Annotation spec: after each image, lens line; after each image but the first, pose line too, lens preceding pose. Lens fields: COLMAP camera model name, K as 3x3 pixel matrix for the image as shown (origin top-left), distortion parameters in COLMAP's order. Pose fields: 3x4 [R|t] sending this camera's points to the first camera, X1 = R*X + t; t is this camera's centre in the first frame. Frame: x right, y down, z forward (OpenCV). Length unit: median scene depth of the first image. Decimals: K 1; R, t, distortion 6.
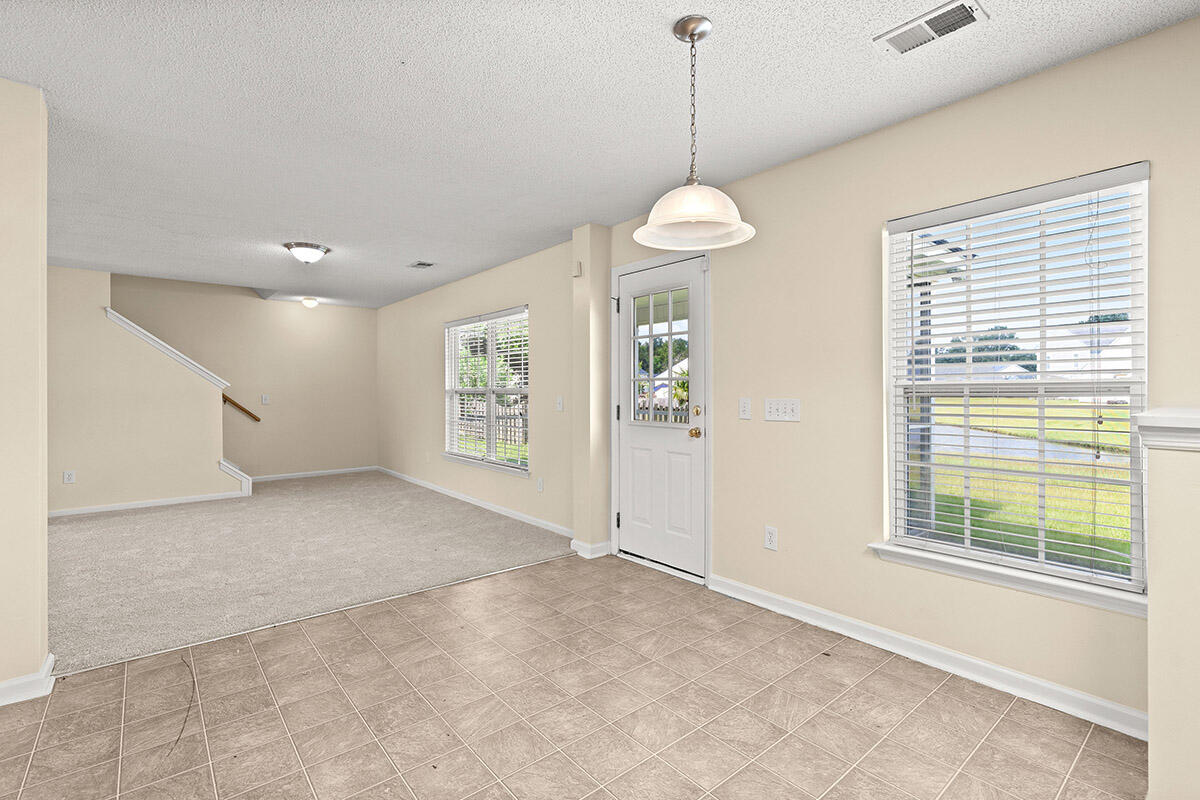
lens RADIAL K [[554.0, 0, 596.3], [0, 554.0, 389.9], [0, 0, 1]] dist [-0.008448, 0.000456]
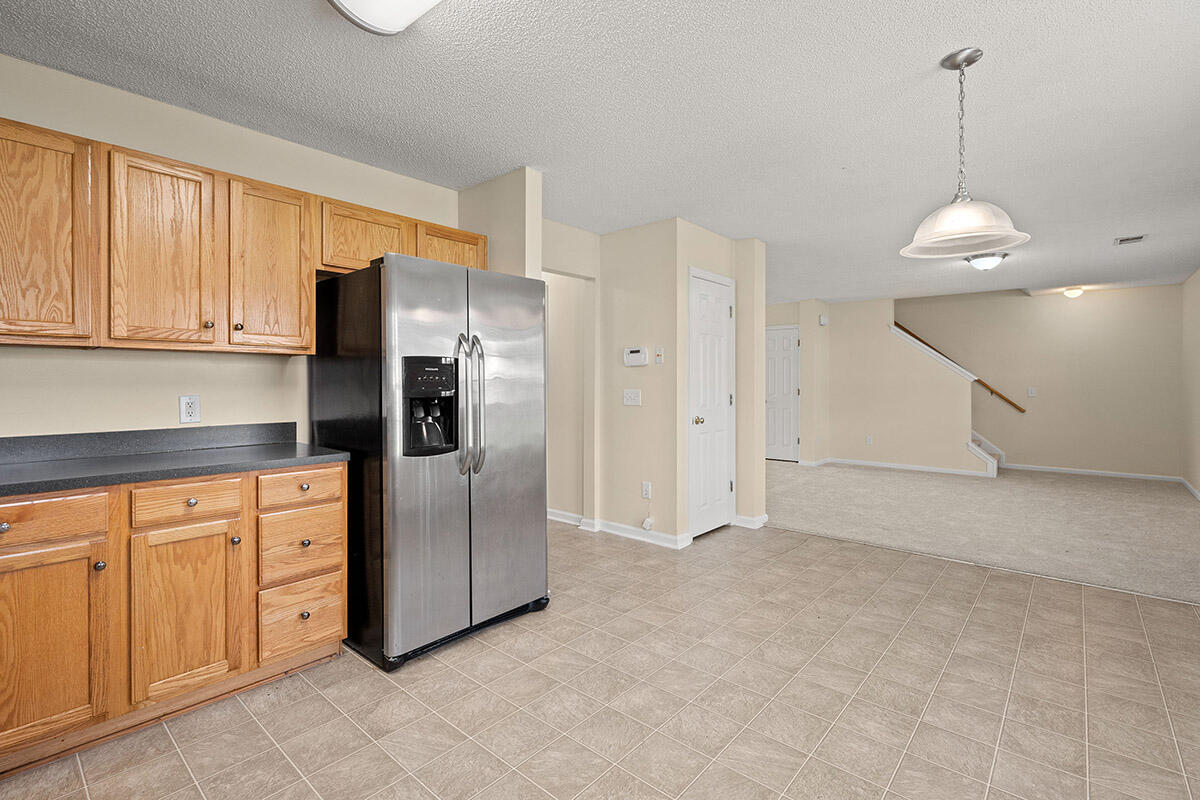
lens RADIAL K [[554.0, 0, 595.7], [0, 554.0, 388.2], [0, 0, 1]] dist [-0.008448, 0.000456]
pose [[0.157298, 0.020066, -0.987347, 0.393547], [-0.007548, 0.999789, 0.019116, -0.004107], [0.987522, 0.004445, 0.157416, 0.032791]]
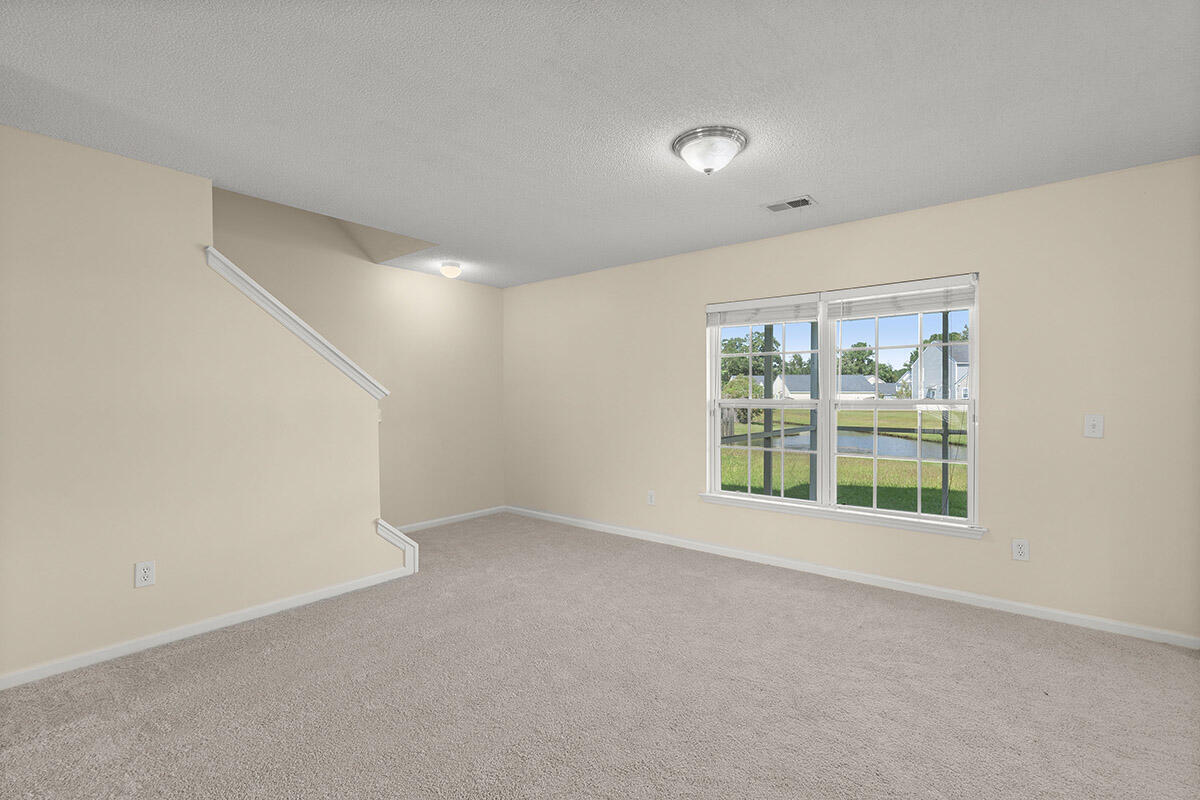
lens RADIAL K [[554.0, 0, 611.1], [0, 554.0, 397.0], [0, 0, 1]] dist [-0.008448, 0.000456]
pose [[0.979323, -0.001093, 0.202302, -0.618449], [0.001986, 0.999989, -0.004207, -0.000839], [-0.202295, 0.004521, 0.979314, 0.403052]]
